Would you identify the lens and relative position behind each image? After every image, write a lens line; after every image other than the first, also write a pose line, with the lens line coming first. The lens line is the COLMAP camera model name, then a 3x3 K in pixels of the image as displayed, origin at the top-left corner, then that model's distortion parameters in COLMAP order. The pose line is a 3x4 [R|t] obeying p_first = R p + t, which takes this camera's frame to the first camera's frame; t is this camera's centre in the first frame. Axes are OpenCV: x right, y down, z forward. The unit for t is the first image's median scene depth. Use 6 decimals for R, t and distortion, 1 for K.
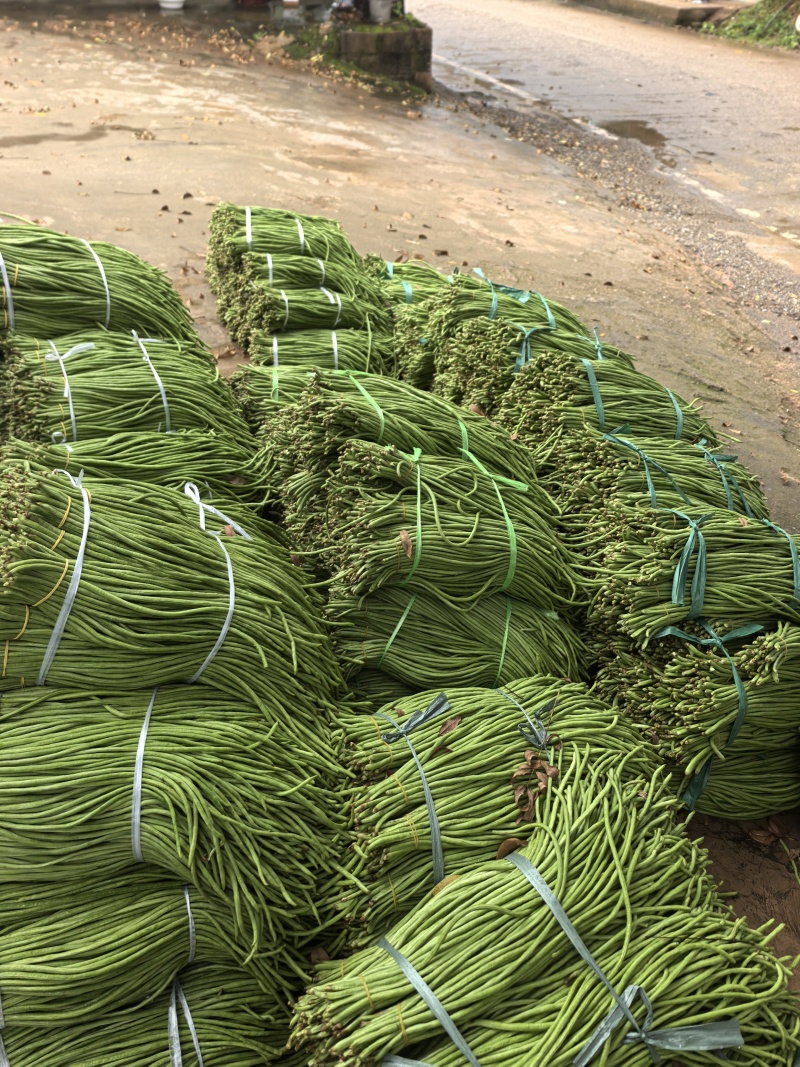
lens RADIAL K [[852.0, 0, 404.2], [0, 852.0, 509.5], [0, 0, 1]] dist [-0.015601, 0.051491]
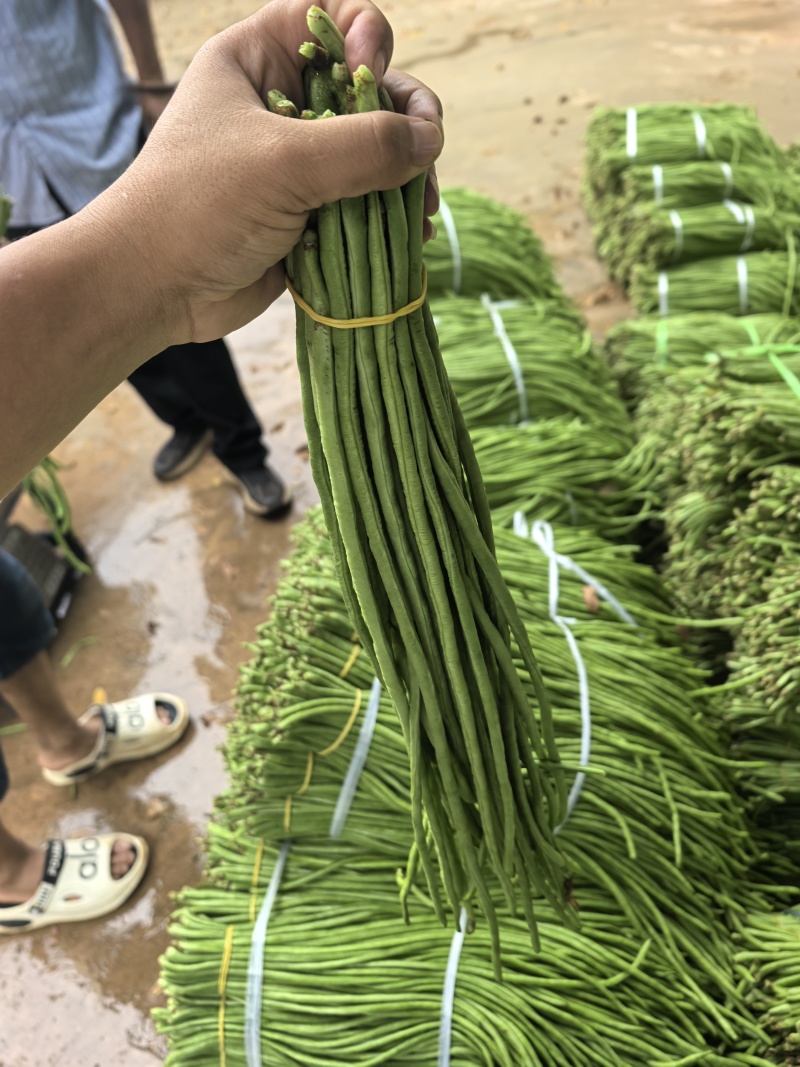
lens RADIAL K [[852.0, 0, 404.2], [0, 852.0, 509.5], [0, 0, 1]] dist [-0.015601, 0.051491]
pose [[0.903396, 0.035302, -0.427352, -0.029132], [0.013090, 0.993871, 0.109771, -0.100398], [0.428608, -0.104760, 0.897396, 0.208975]]
